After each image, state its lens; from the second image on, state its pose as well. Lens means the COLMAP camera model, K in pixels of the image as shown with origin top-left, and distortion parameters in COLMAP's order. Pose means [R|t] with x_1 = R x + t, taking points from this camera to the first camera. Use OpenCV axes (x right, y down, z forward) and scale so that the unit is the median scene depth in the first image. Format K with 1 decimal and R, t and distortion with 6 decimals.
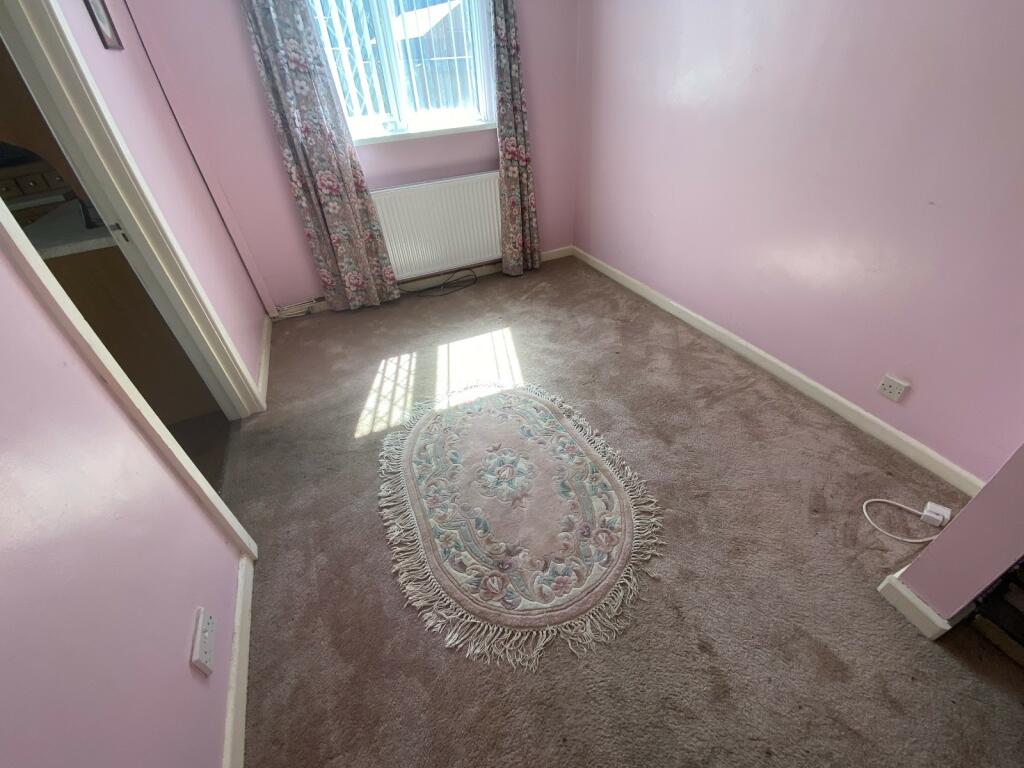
lens RADIAL K [[418.9, 0, 511.4], [0, 418.9, 386.7], [0, 0, 1]] dist [-0.022940, -0.002667]
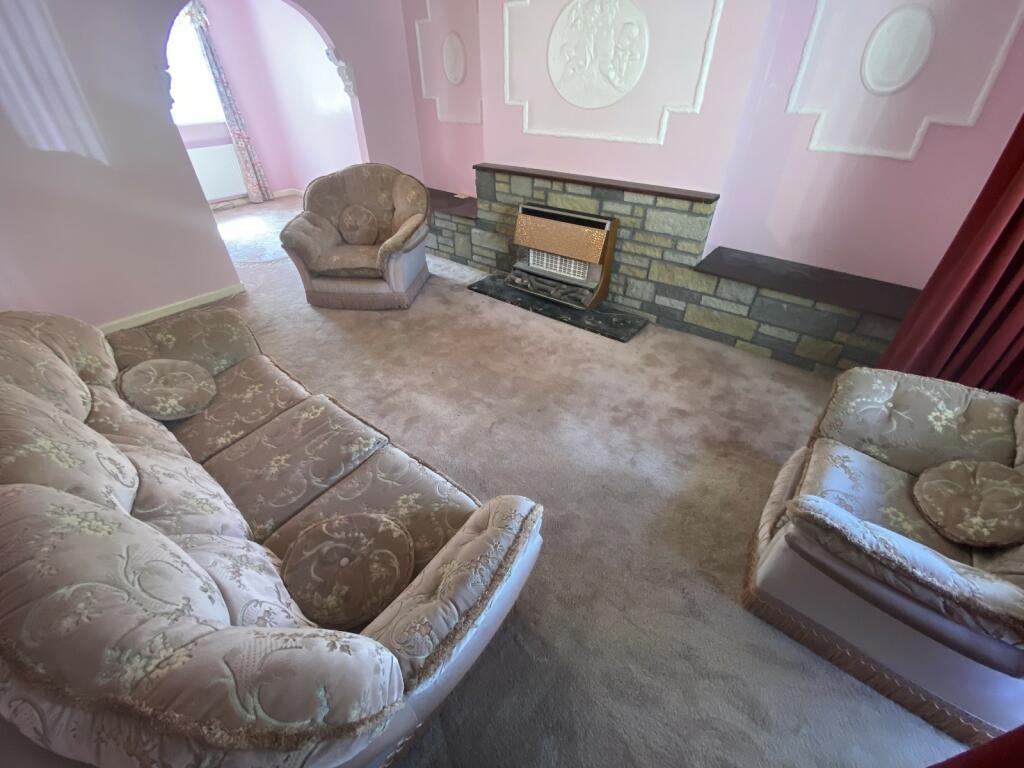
lens RADIAL K [[418.9, 0, 516.2], [0, 418.9, 382.9], [0, 0, 1]] dist [-0.022940, -0.002667]
pose [[0.873725, -0.243948, 0.420825, 0.044368], [0.255409, 0.966370, 0.029910, 0.785779], [-0.413969, 0.081350, 0.906649, -1.111658]]
